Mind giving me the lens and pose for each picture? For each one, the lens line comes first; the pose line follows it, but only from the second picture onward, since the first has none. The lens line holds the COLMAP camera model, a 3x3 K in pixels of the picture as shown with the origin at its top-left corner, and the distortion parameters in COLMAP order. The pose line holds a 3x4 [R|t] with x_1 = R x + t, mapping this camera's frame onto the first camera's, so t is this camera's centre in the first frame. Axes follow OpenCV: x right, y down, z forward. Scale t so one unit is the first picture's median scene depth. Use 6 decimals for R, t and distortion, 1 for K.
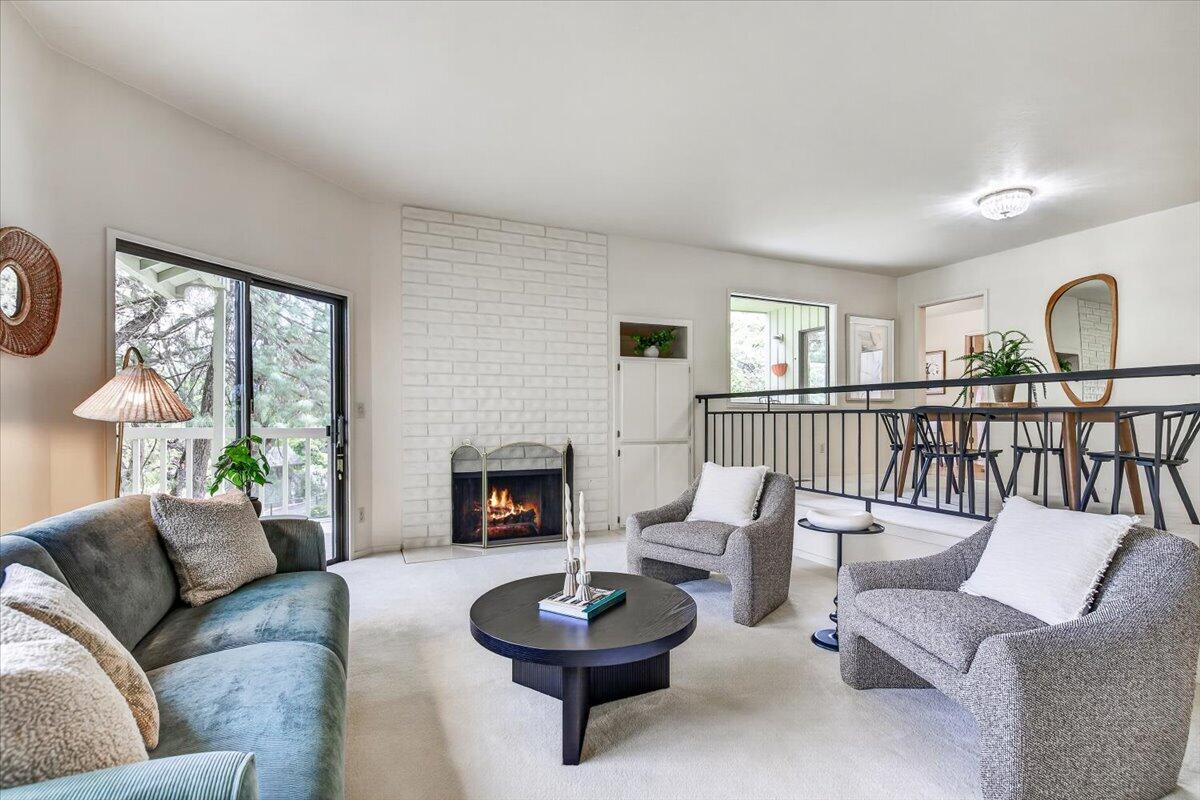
lens RADIAL K [[552.4, 0, 604.5], [0, 552.4, 418.8], [0, 0, 1]] dist [-0.000937, -0.000025]
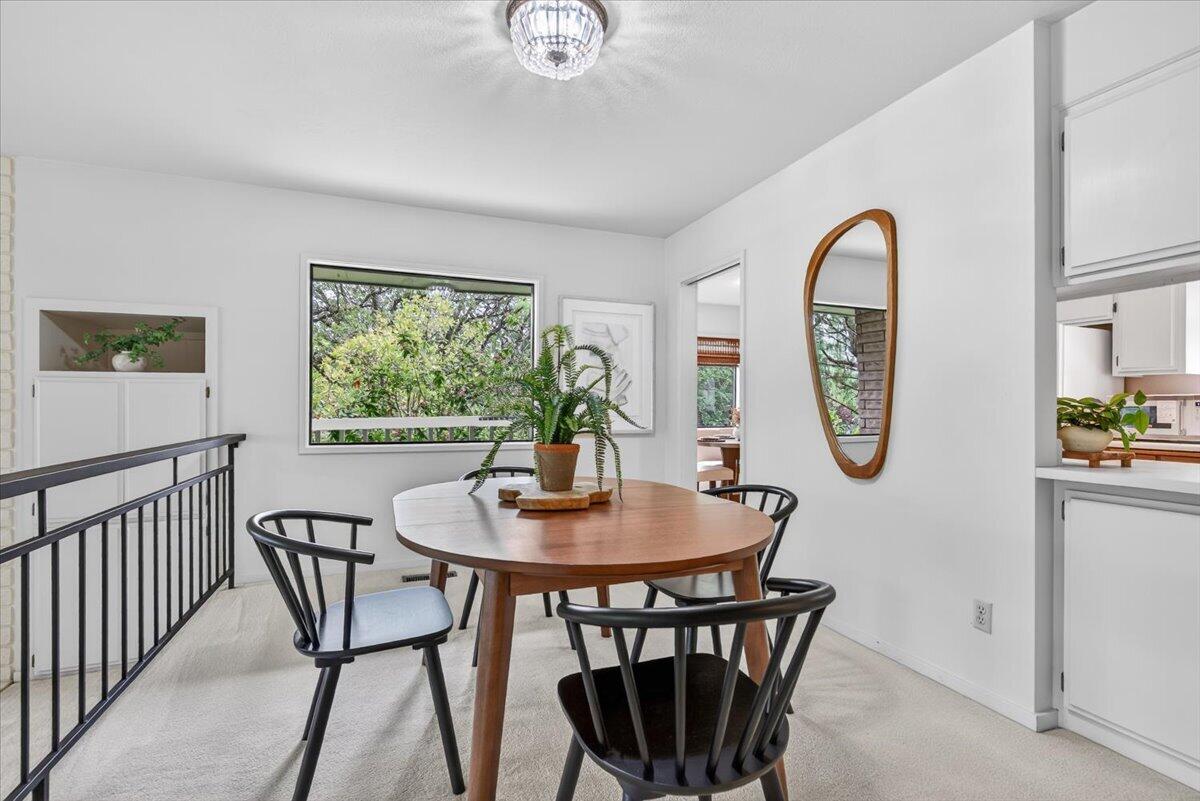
lens RADIAL K [[545.7, 0, 597.6], [0, 545.7, 405.0], [0, 0, 1]] dist [0.001026, 0.000262]
pose [[0.997890, 0.003360, -0.064835, 0.685602], [-0.003445, 0.999993, -0.001190, -0.086308], [0.064830, 0.001410, 0.997895, 0.518276]]
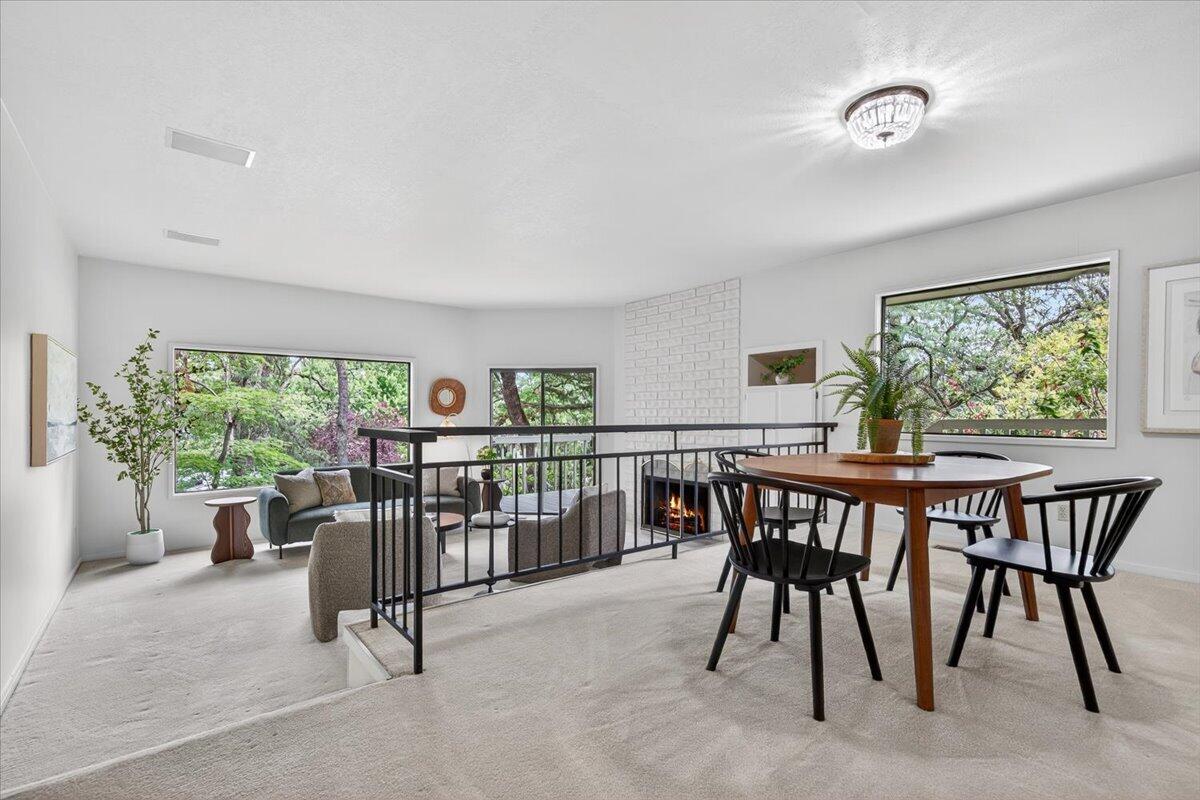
lens RADIAL K [[552.4, 0, 604.5], [0, 552.4, 418.8], [0, 0, 1]] dist [-0.000937, -0.000025]
pose [[0.260276, 0.009073, -0.965492, 1.079651], [-0.007447, 0.999945, 0.007390, -0.061530], [0.965506, 0.005266, 0.260329, 0.485626]]
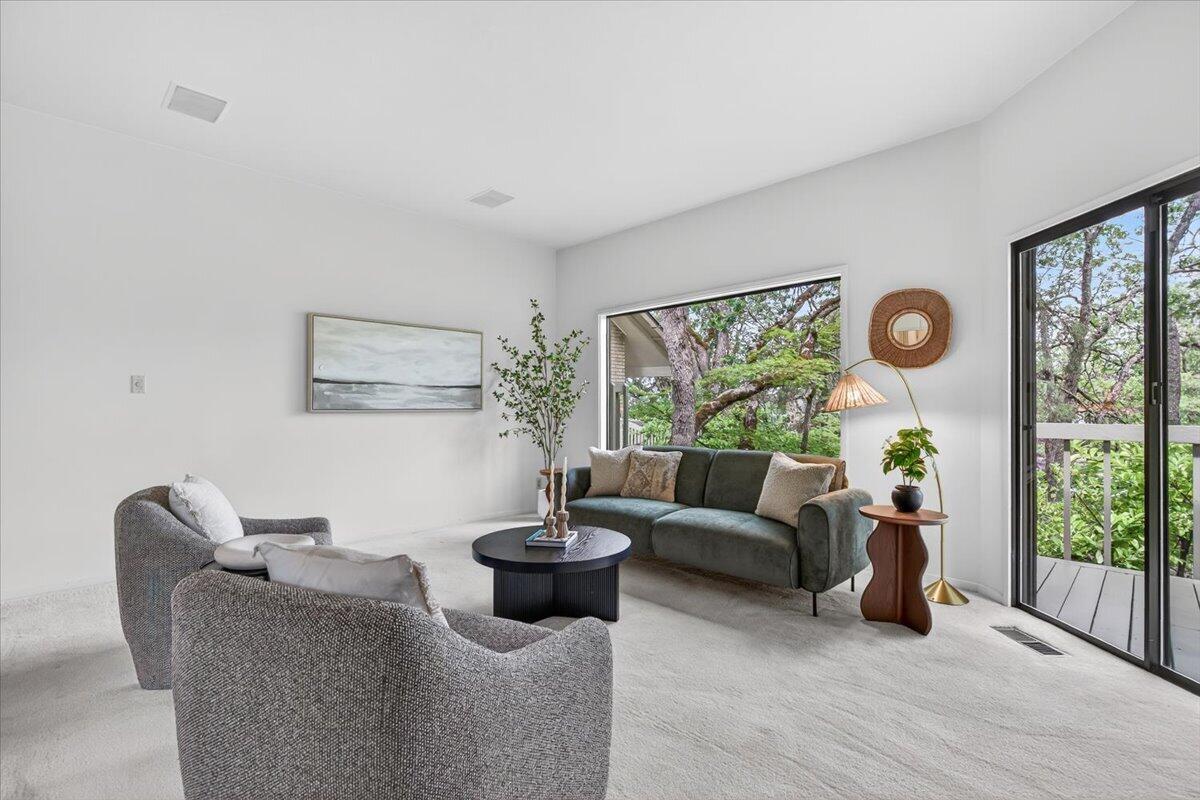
lens RADIAL K [[550.6, 0, 605.5], [0, 550.6, 402.7], [0, 0, 1]] dist [-0.000301, 0.000568]
pose [[-0.929125, -0.001728, -0.369762, 0.155476], [-0.000876, 0.999997, -0.002473, -0.007226], [0.369765, -0.001974, -0.929123, 0.987461]]
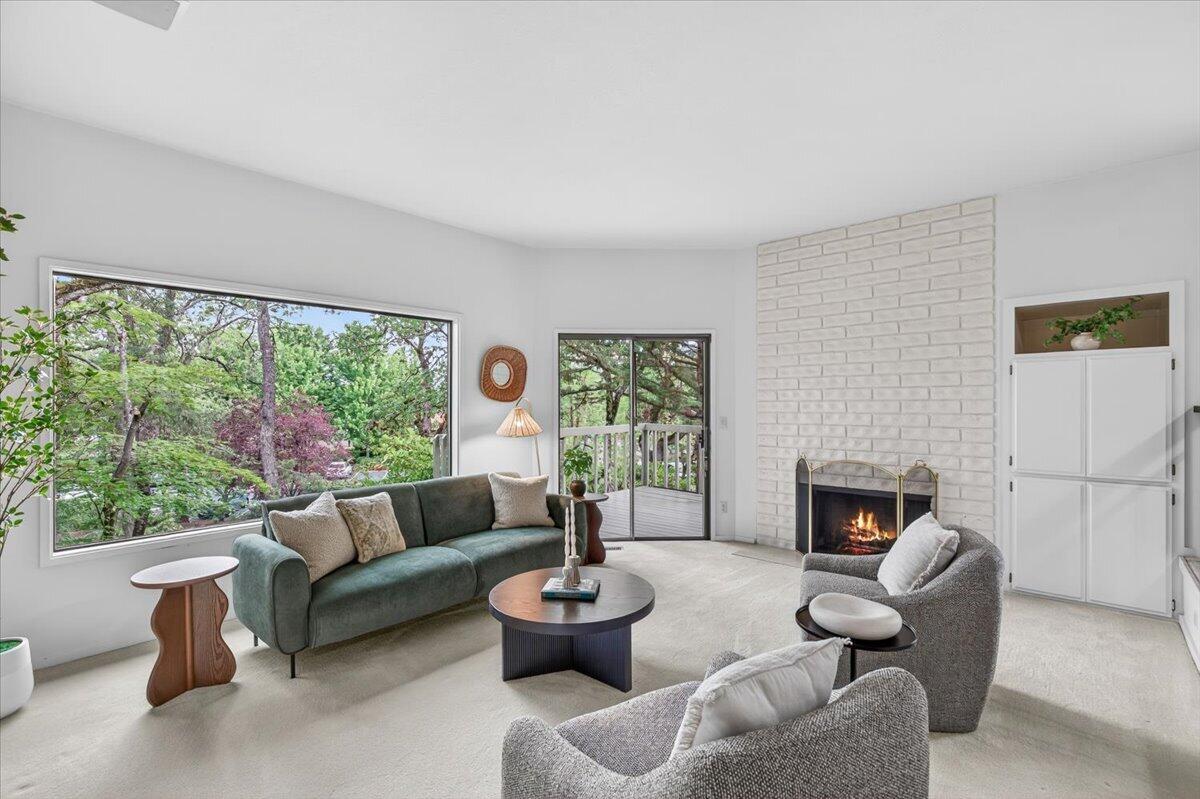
lens RADIAL K [[545.7, 0, 597.6], [0, 545.7, 404.0], [0, 0, 1]] dist [0.001026, 0.000262]
pose [[0.402276, -0.000635, -0.915518, 0.507362], [-0.001221, 0.999998, -0.001230, -0.049923], [0.915518, 0.001613, 0.402275, 0.218794]]
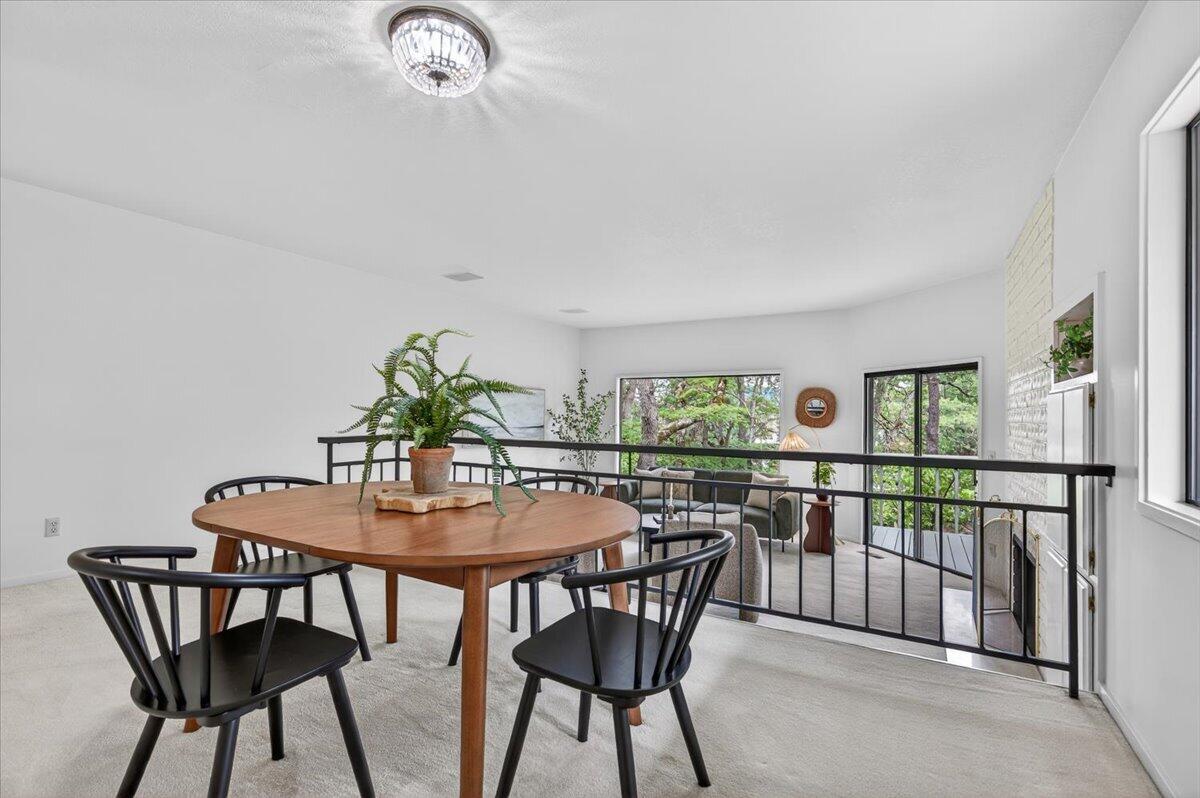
lens RADIAL K [[542.7, 0, 600.0], [0, 542.7, 399.0], [0, 0, 1]] dist [-0.037586, 0.000088]
pose [[-0.818210, -0.027145, -0.574279, 0.753831], [-0.016201, 0.999577, -0.024165, -0.084900], [0.574692, -0.010468, -0.818303, 1.269631]]
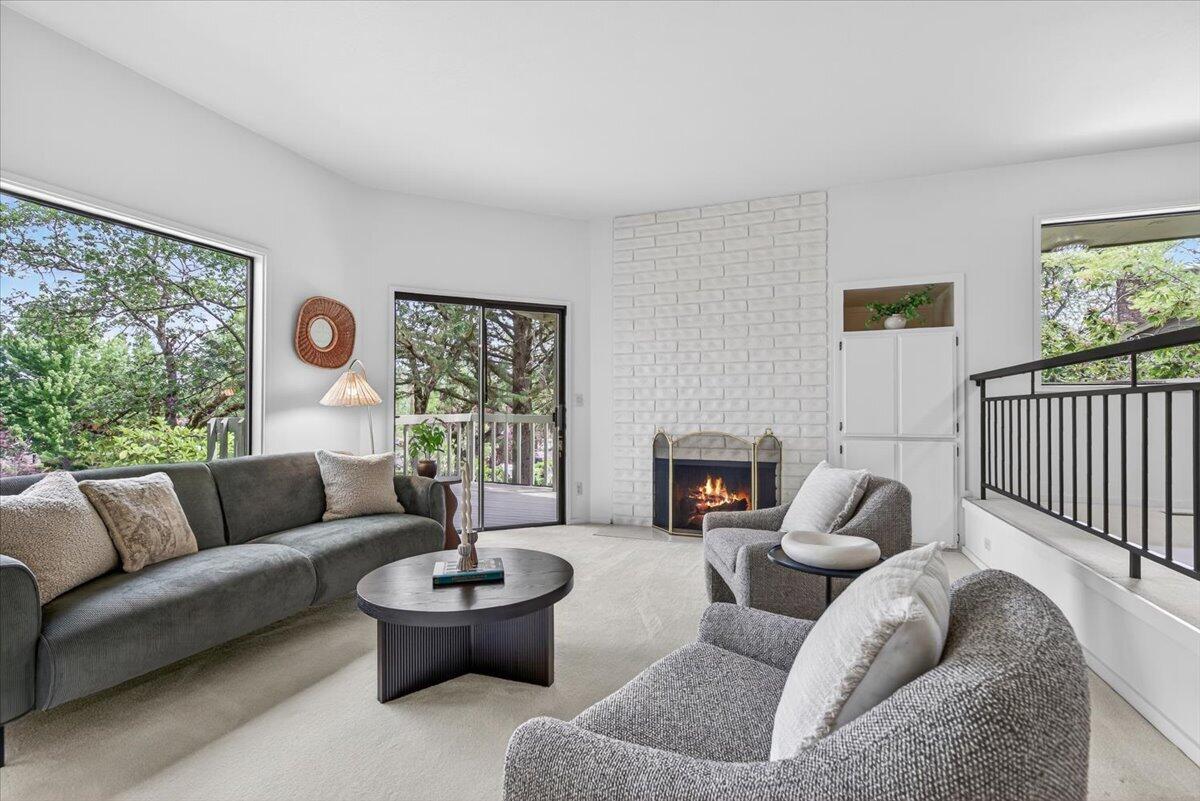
lens RADIAL K [[550.6, 0, 605.5], [0, 550.6, 403.2], [0, 0, 1]] dist [-0.000301, 0.000568]
pose [[0.710975, -0.006564, -0.703187, 0.383003], [-0.003988, 0.999903, -0.013366, 0.006113], [0.703206, 0.012307, 0.710880, 0.178897]]
